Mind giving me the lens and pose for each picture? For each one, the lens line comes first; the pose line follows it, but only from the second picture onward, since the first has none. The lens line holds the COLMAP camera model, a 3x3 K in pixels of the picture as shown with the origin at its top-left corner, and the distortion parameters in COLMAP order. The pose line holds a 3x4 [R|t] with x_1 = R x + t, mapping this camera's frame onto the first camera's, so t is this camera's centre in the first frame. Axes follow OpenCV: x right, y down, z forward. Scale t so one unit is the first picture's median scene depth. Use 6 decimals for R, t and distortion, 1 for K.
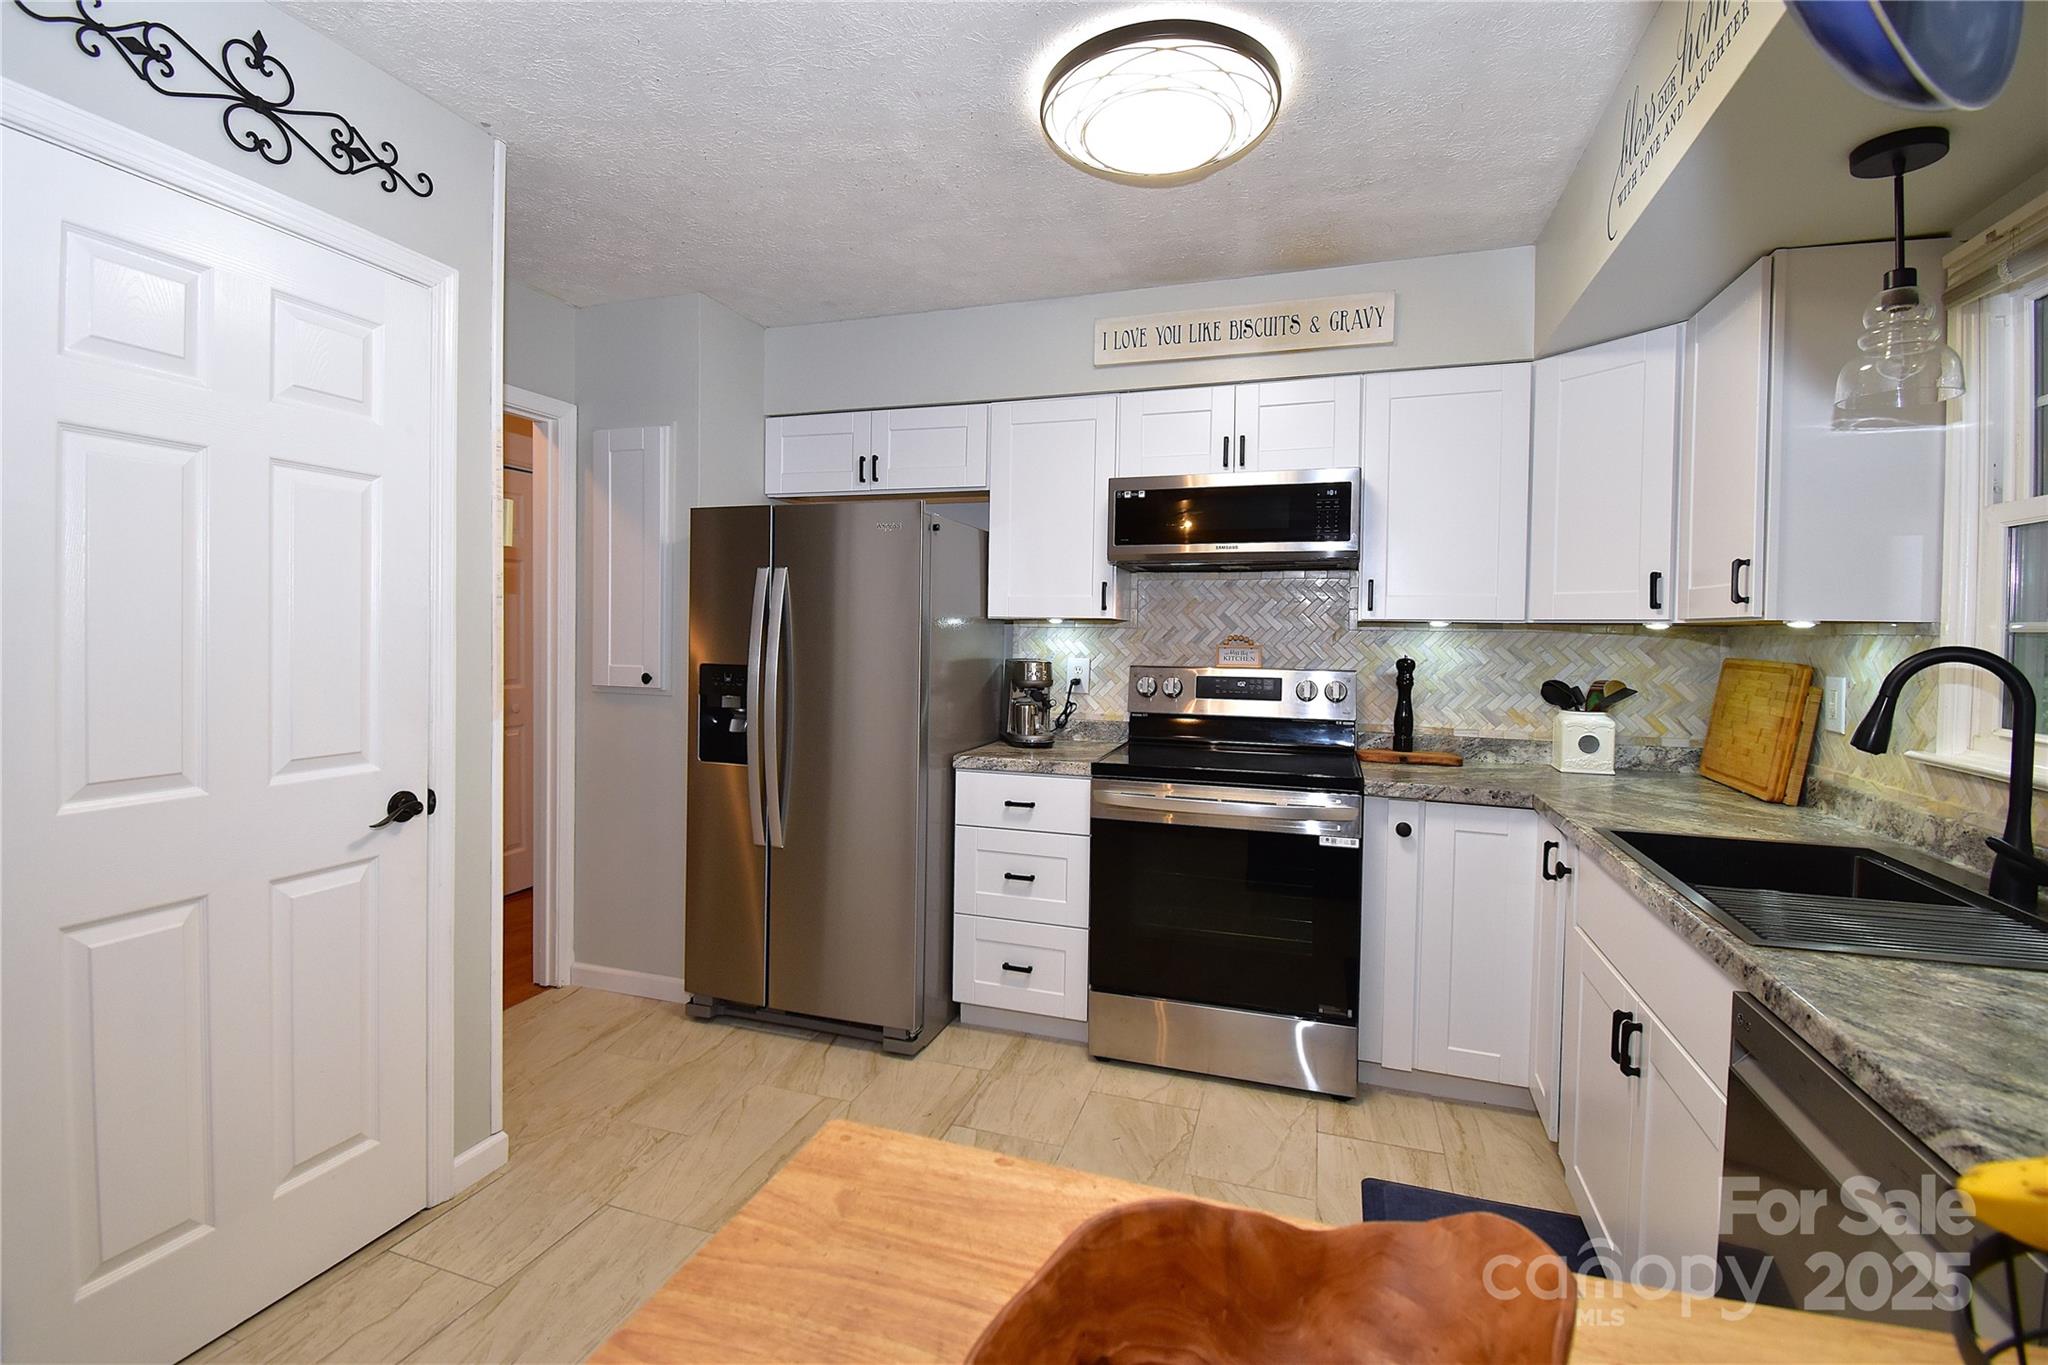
lens RADIAL K [[923.5, 0, 1028.2], [0, 923.5, 658.8], [0, 0, 1]] dist [0.027597, -0.029456]
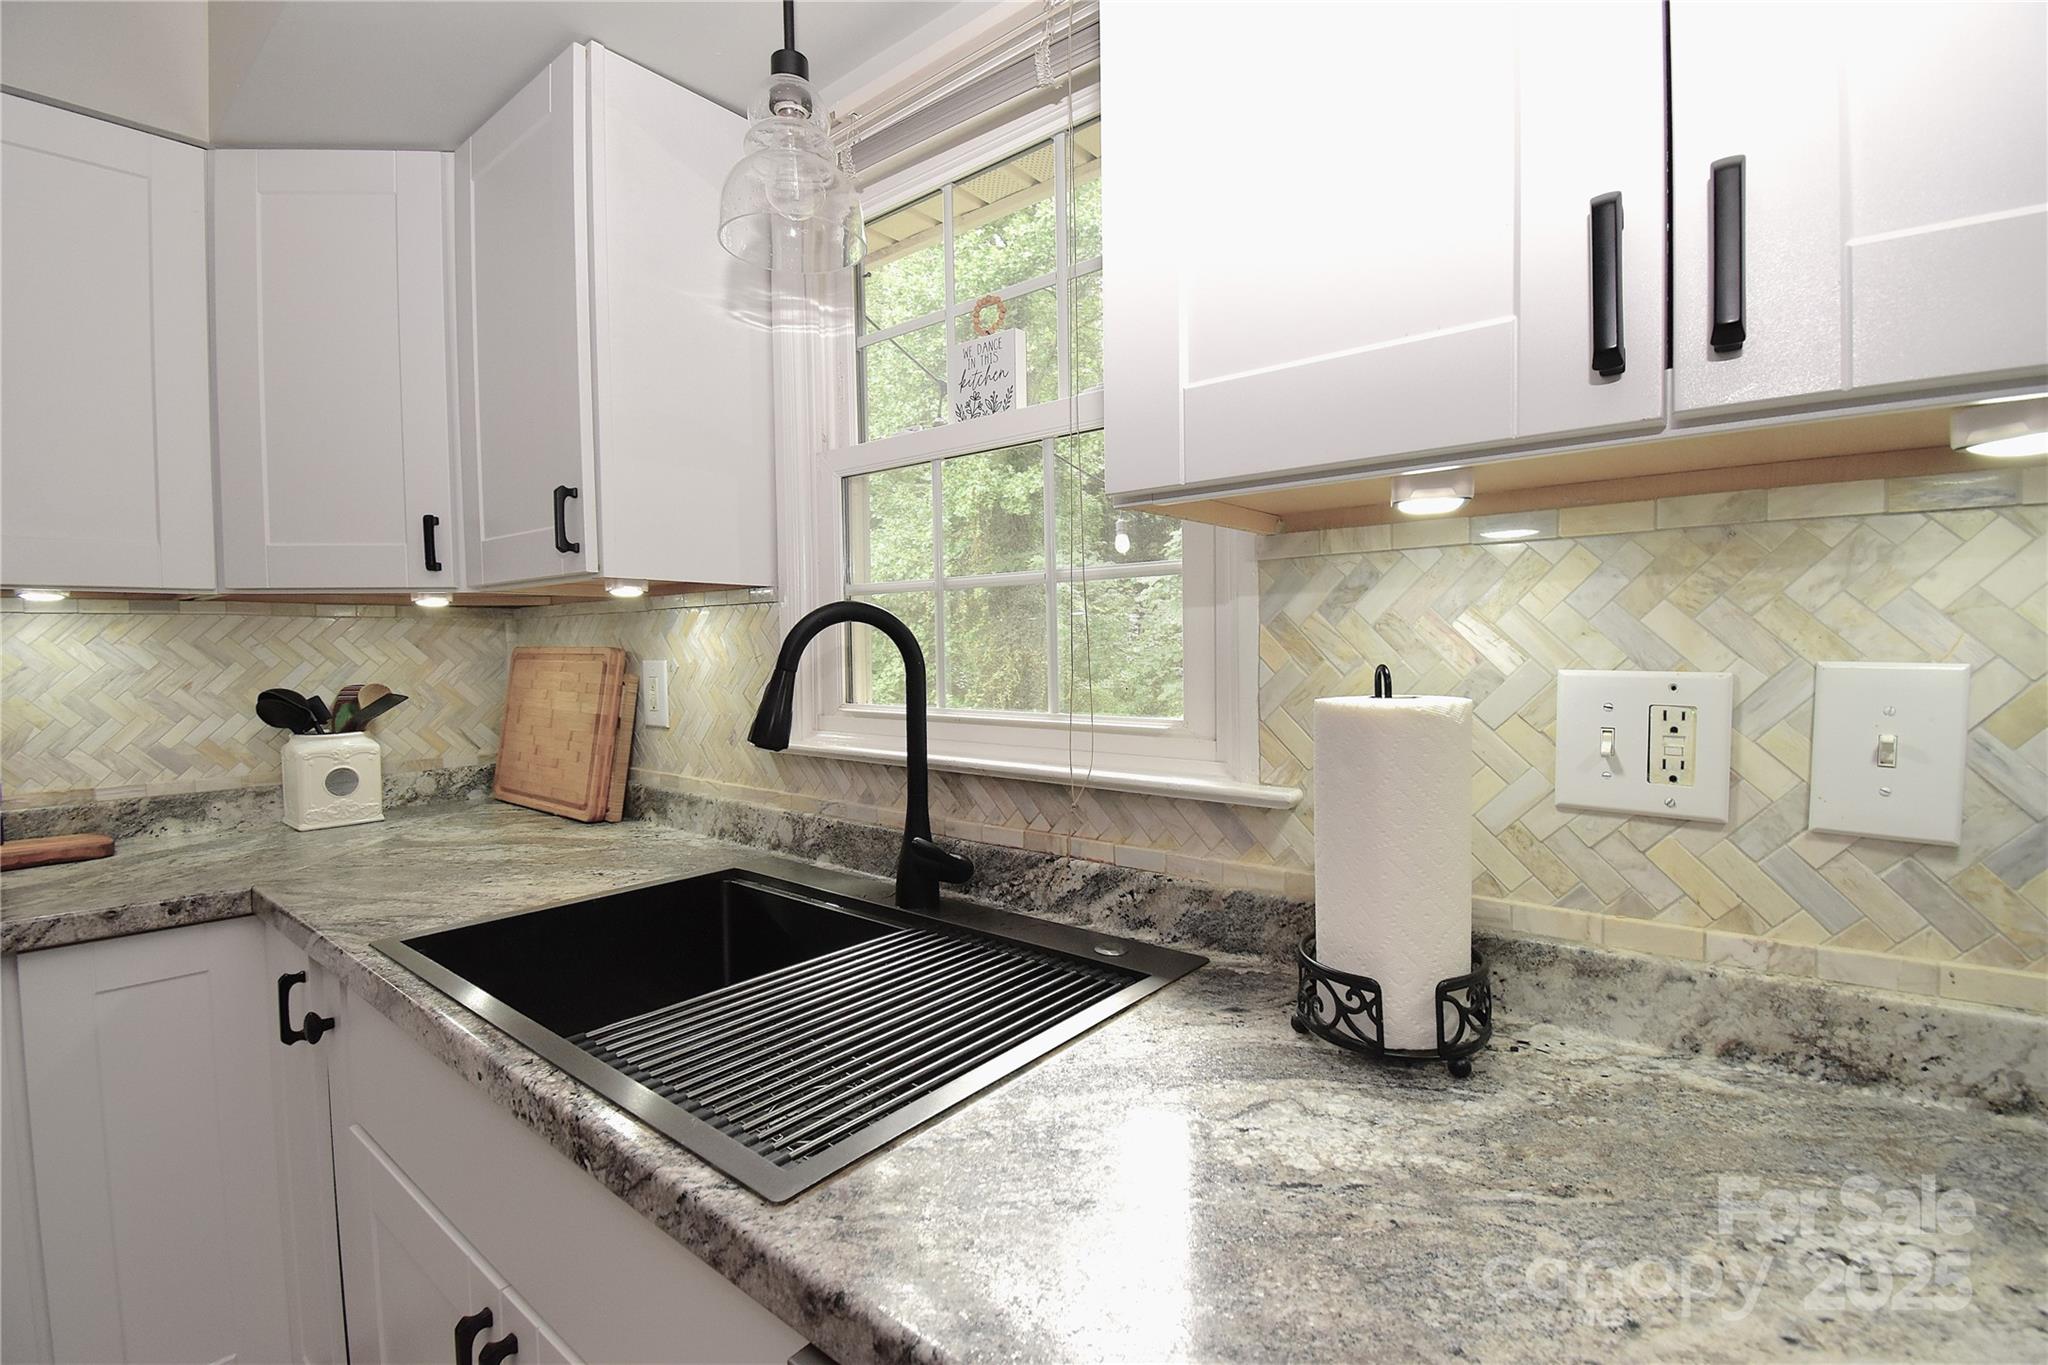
lens RADIAL K [[901.7, 0, 1024.5], [0, 901.7, 675.9], [0, 0, 1]] dist [0.014498, -0.029666]
pose [[0.357112, -0.050284, 0.932707, 0.183723], [0.044629, 0.998328, 0.036734, 0.014742], [-0.932995, 0.028507, 0.358759, 0.315923]]
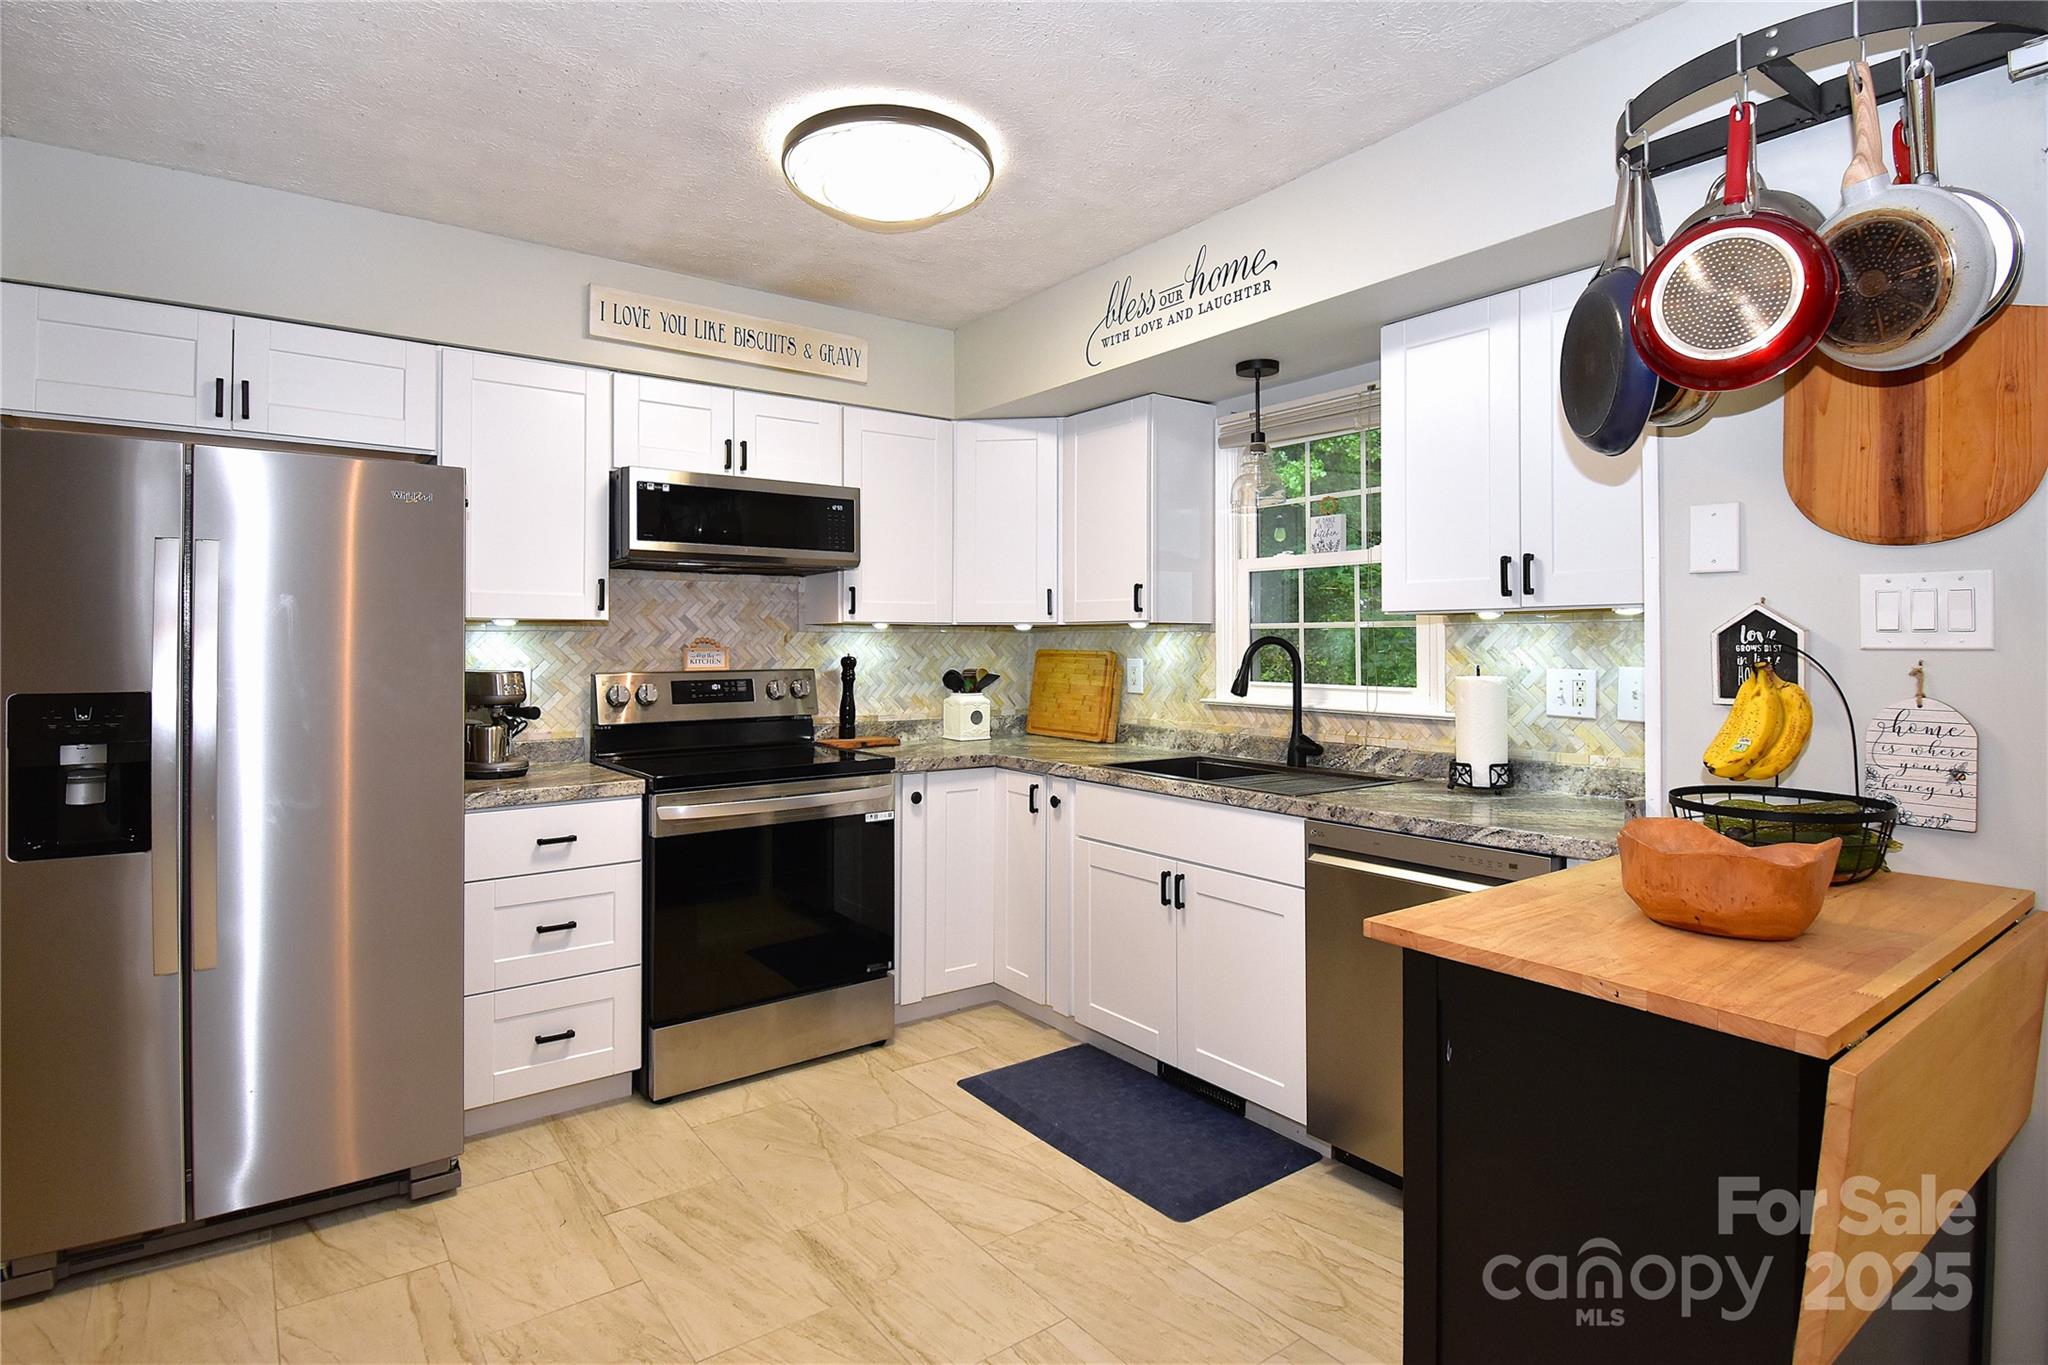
lens RADIAL K [[1018.4, 0, 1033.4], [0, 1018.4, 641.6], [0, 0, 1]] dist [0.024074, -0.026592]
pose [[0.573592, -0.013778, 0.819025, -0.528269], [0.032867, 0.999440, -0.006204, -0.003521], [-0.818481, 0.030478, 0.573724, 0.107300]]
